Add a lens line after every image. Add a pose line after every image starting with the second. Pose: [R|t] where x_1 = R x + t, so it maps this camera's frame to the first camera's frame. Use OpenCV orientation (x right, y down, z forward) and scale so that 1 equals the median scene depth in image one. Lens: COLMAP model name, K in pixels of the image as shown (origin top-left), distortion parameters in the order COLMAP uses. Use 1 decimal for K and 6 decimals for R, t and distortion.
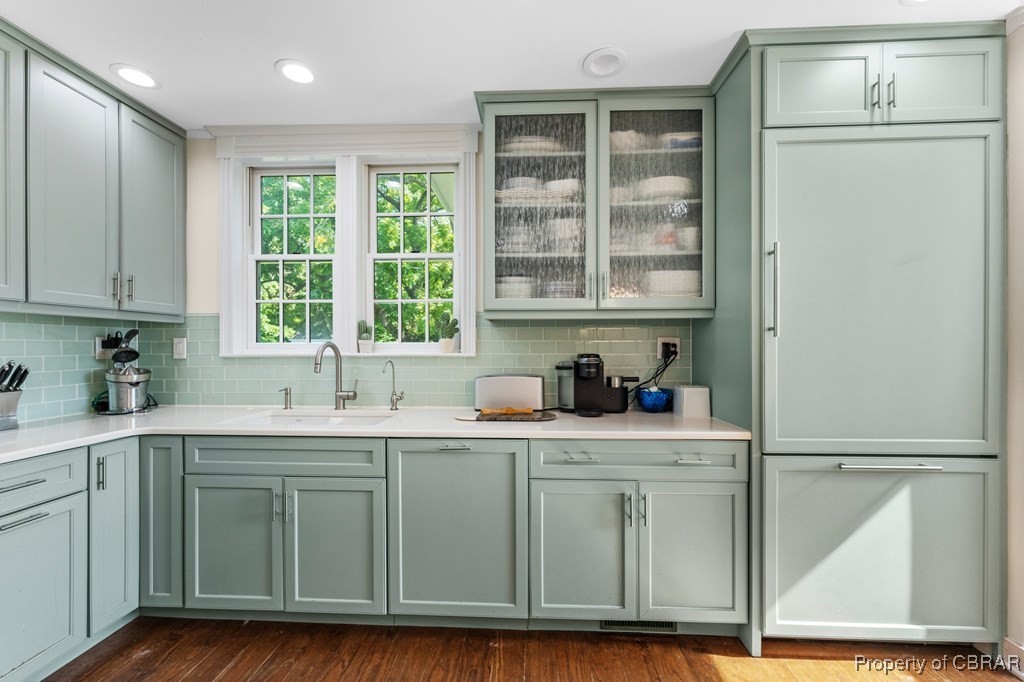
lens RADIAL K [[413.7, 0, 511.6], [0, 413.7, 346.7], [0, 0, 1]] dist [0.000491, 0.000321]
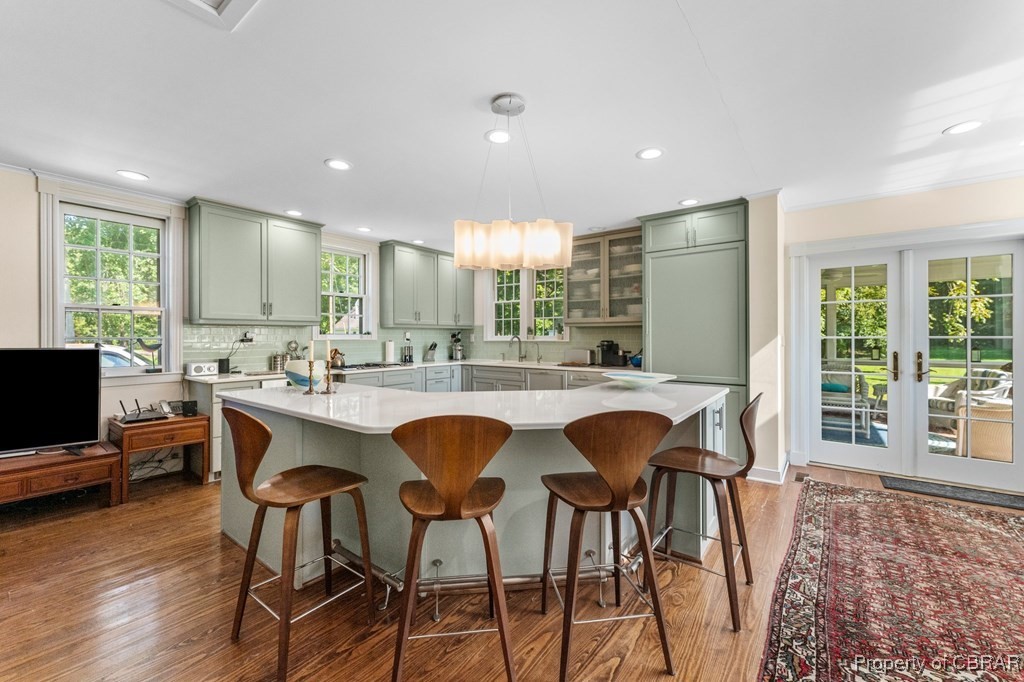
lens RADIAL K [[413.7, 0, 511.7], [0, 413.7, 336.7], [0, 0, 1]] dist [0.000491, 0.000321]
pose [[0.827320, -0.000094, -0.561731, 1.026720], [0.000073, 1.000000, -0.000060, -0.004105], [0.561731, 0.000008, 0.827320, -1.201700]]
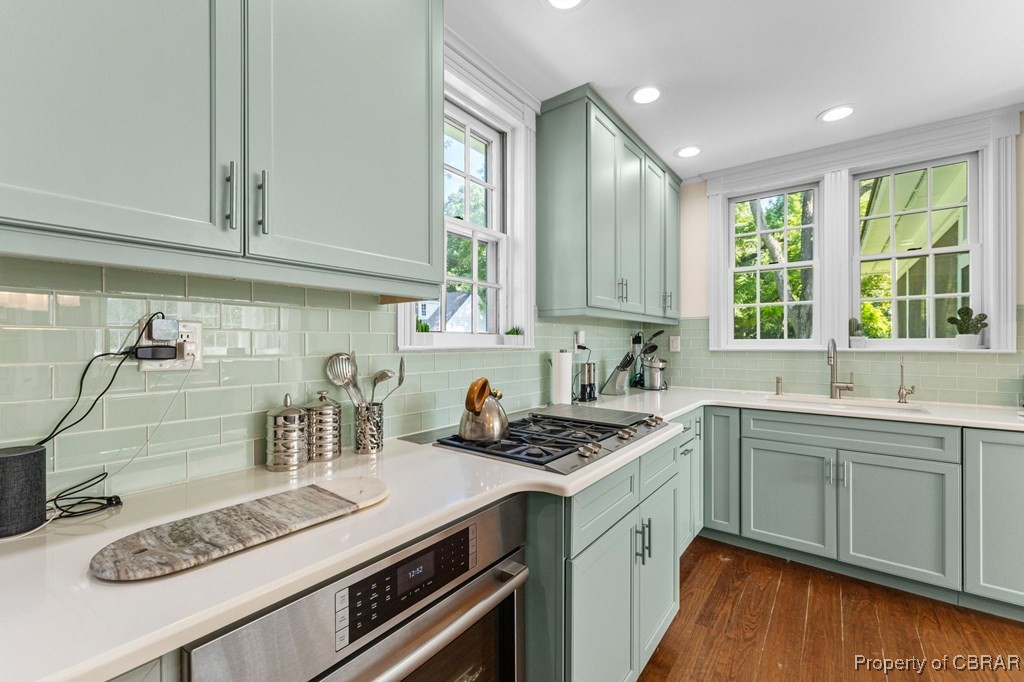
lens RADIAL K [[413.7, 0, 508.7], [0, 413.7, 344.2], [0, 0, 1]] dist [0.000491, 0.000321]
pose [[0.824708, 0.001823, -0.565556, -0.534984], [-0.000959, 0.999998, 0.001824, 0.003472], [0.565558, -0.000961, 0.824708, -0.443618]]
